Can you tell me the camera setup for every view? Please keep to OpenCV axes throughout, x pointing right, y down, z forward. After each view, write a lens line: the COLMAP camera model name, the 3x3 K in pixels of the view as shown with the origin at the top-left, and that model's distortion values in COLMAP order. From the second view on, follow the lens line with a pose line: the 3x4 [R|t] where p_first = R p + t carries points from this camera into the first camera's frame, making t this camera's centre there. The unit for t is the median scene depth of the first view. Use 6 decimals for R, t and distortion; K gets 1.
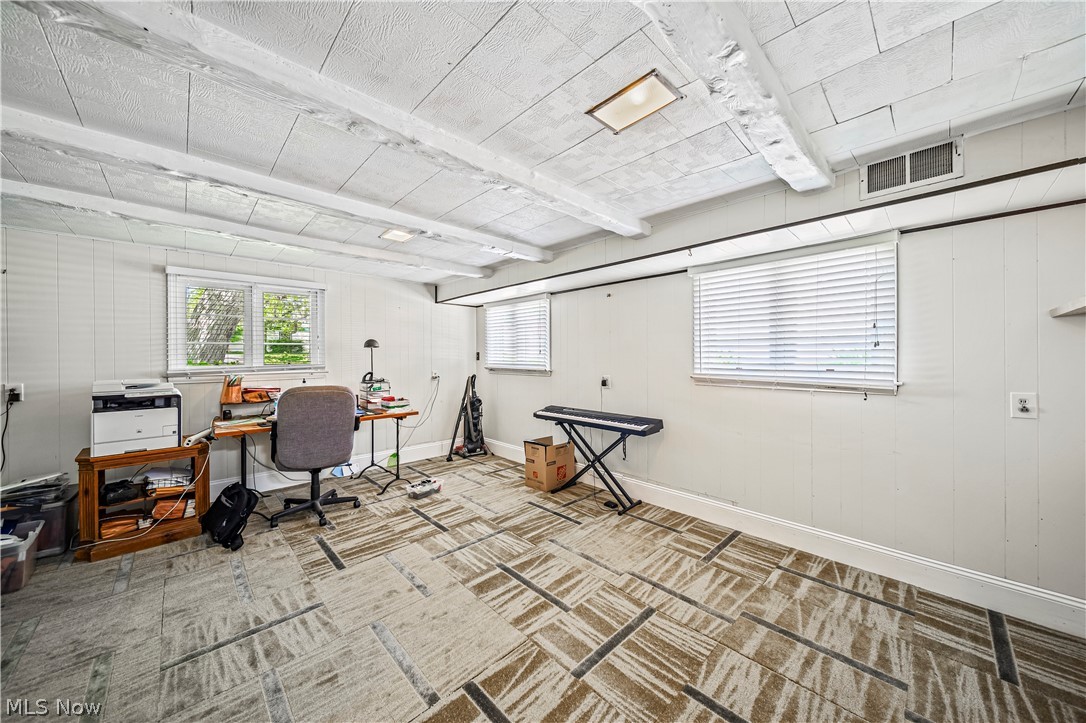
lens RADIAL K [[379.7, 0, 542.1], [0, 379.7, 357.9], [0, 0, 1]] dist [0.000360, -0.001115]
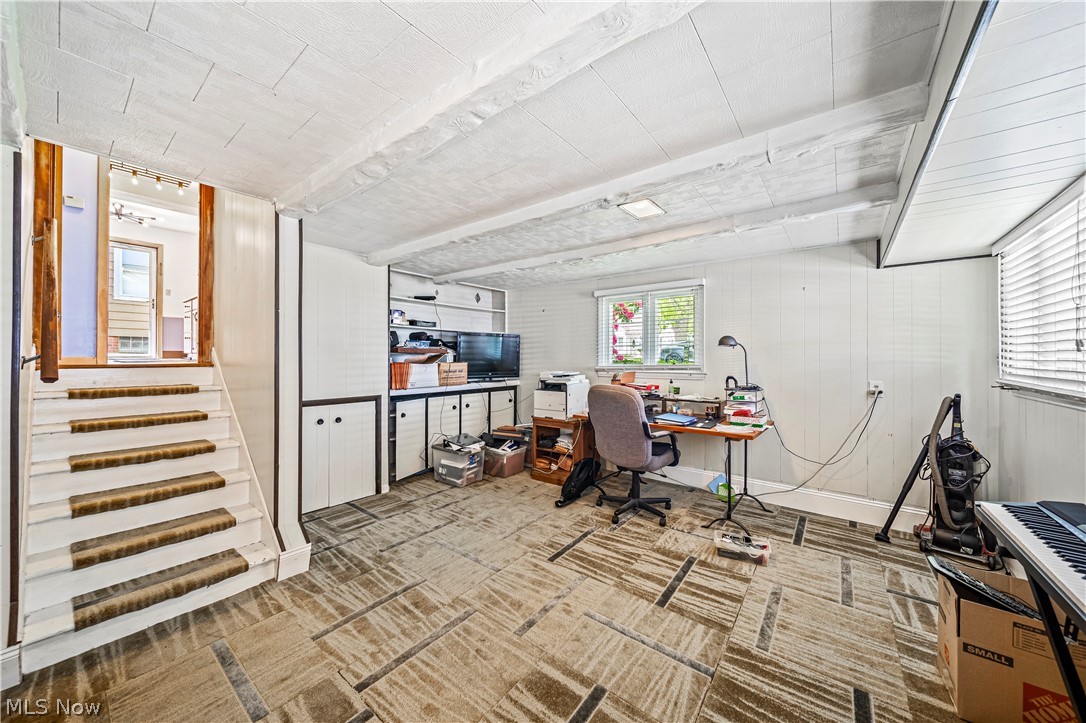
lens RADIAL K [[379.7, 0, 541.1], [0, 379.7, 355.9], [0, 0, 1]] dist [0.000360, -0.001115]
pose [[0.141894, -0.000318, -0.989882, 0.382915], [-0.008180, 0.999965, -0.001493, -0.001994], [0.989848, 0.008310, 0.141886, 0.632831]]
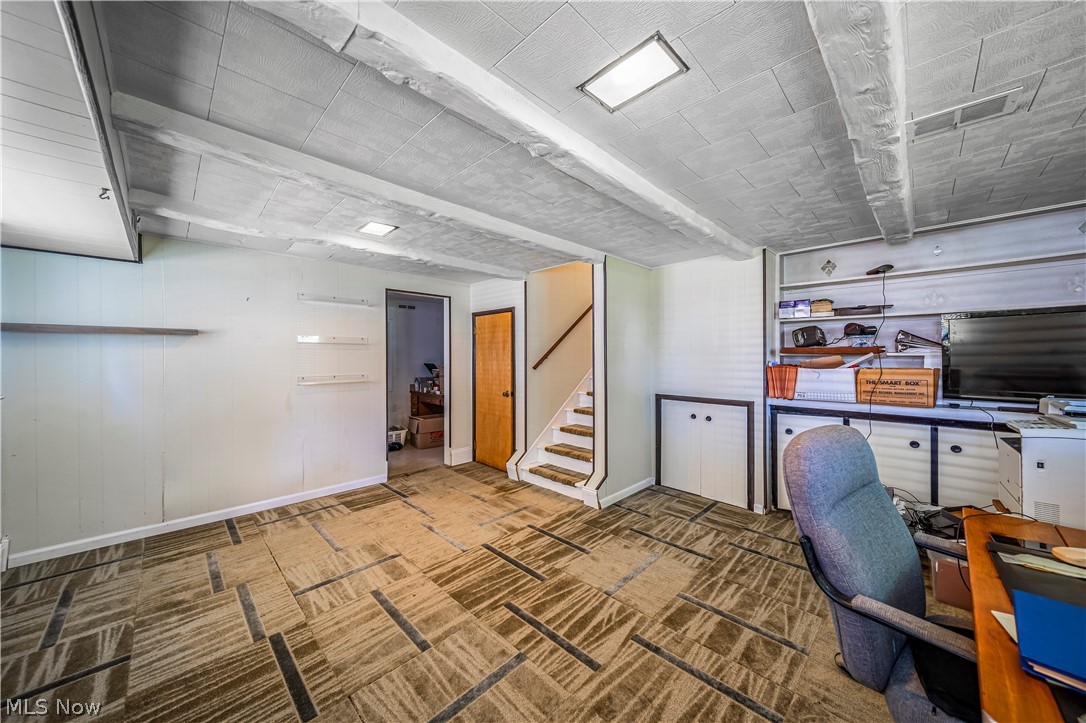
lens RADIAL K [[379.7, 0, 546.9], [0, 379.7, 355.9], [0, 0, 1]] dist [0.000360, -0.001115]
pose [[-0.999641, 0.003546, -0.026551, -0.256566], [0.003476, 0.999990, 0.002708, -0.009486], [0.026560, 0.002615, -0.999644, 1.349537]]
